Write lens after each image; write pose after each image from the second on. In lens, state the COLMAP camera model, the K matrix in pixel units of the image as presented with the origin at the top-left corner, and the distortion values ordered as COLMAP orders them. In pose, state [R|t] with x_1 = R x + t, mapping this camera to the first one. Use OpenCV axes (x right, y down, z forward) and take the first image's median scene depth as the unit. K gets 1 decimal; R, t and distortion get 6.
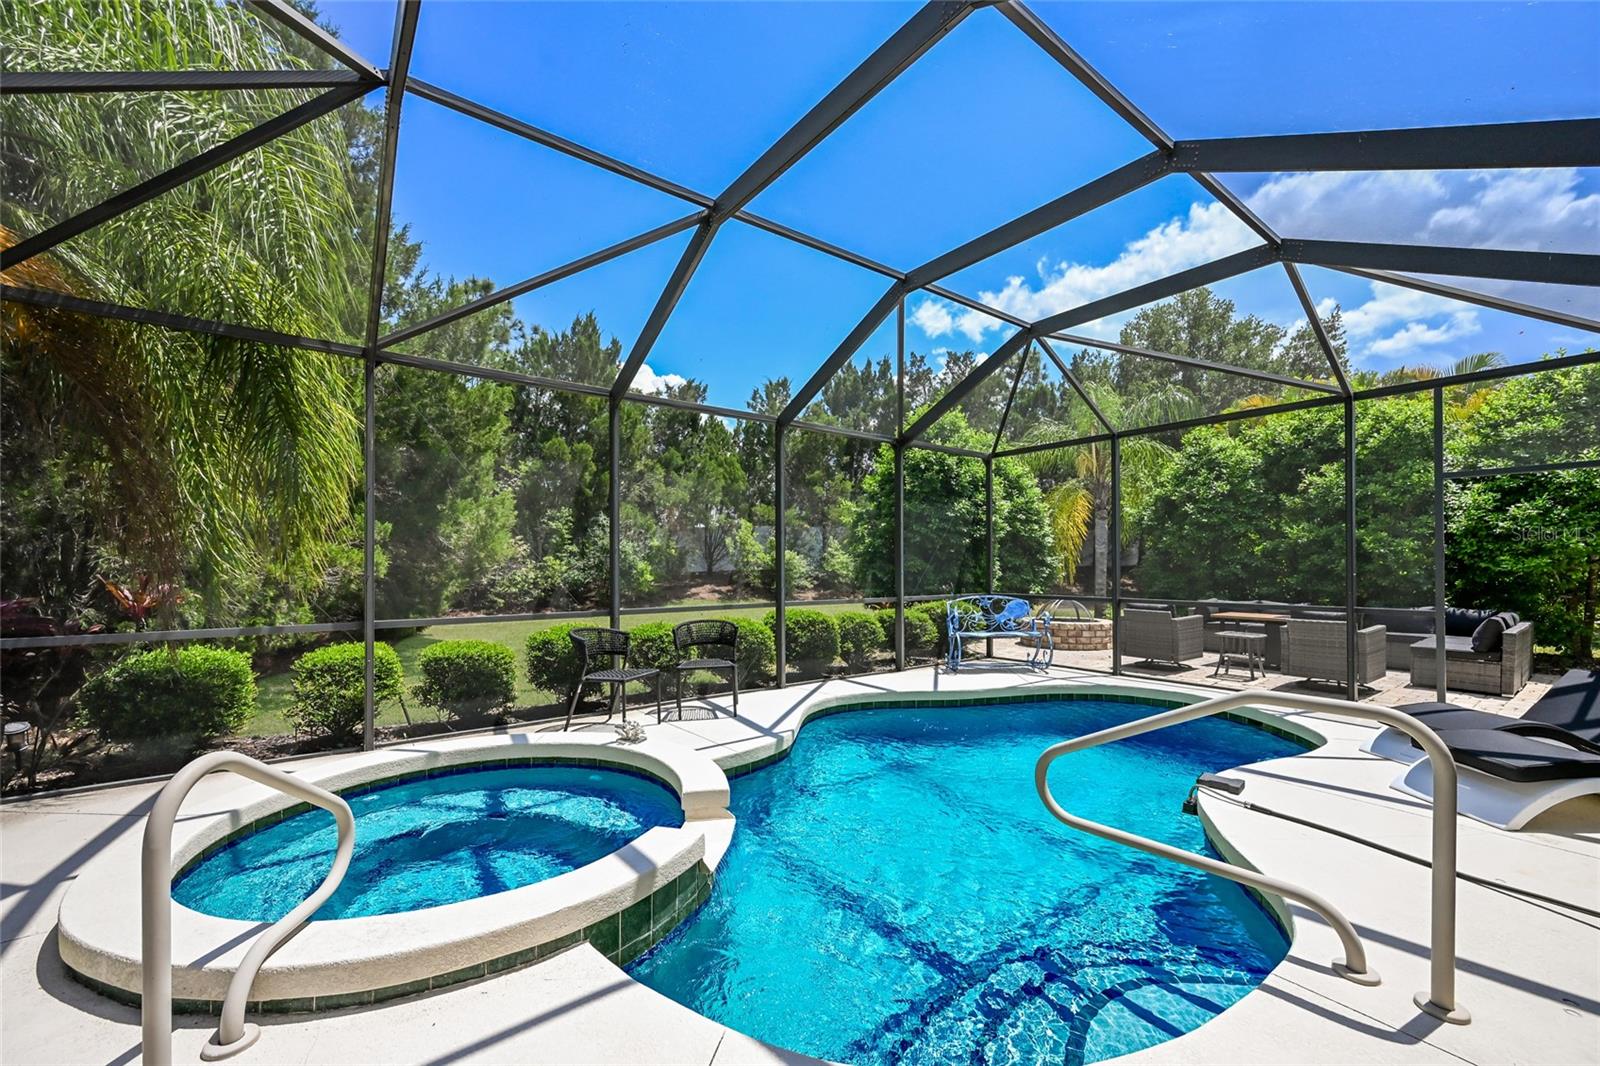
lens RADIAL K [[631.1, 0, 807.1], [0, 631.1, 541.8], [0, 0, 1]] dist [0.000114, 0.000060]
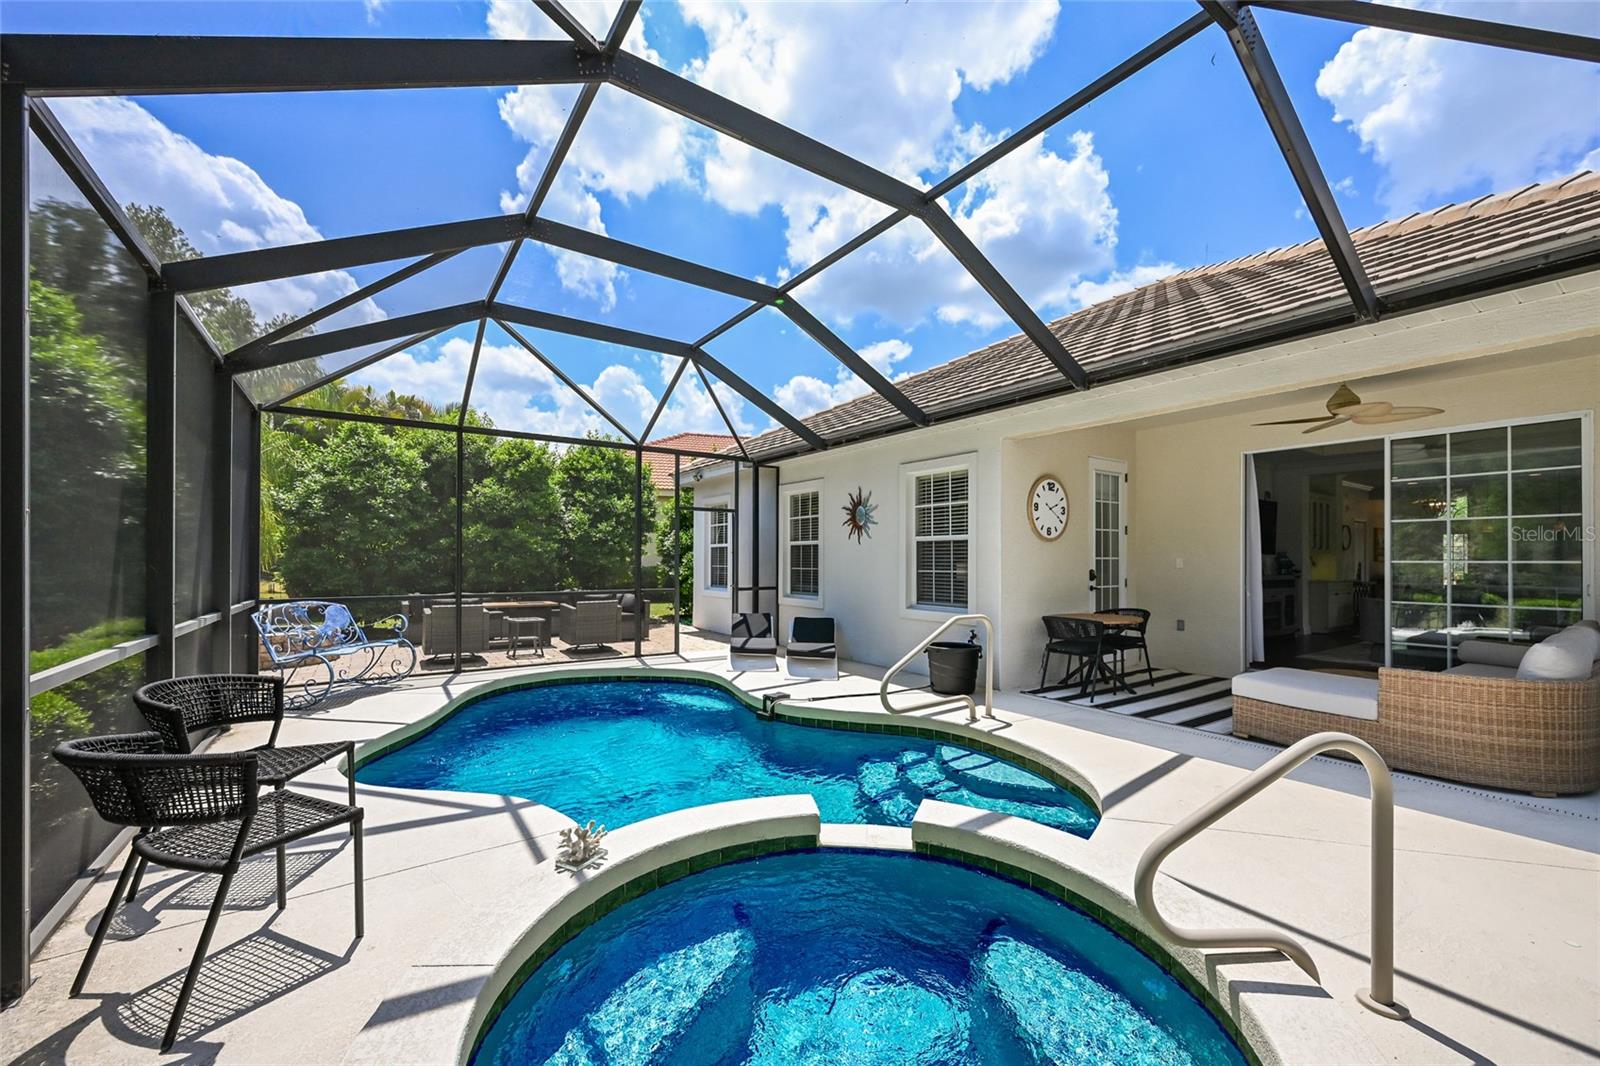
lens RADIAL K [[631.1, 0, 807.1], [0, 631.1, 541.8], [0, 0, 1]] dist [0.000114, 0.000060]
pose [[0.046729, 0.030321, 0.998447, -0.475578], [-0.035775, 0.998949, -0.028662, 0.016945], [-0.998267, -0.034380, 0.047765, 0.426753]]
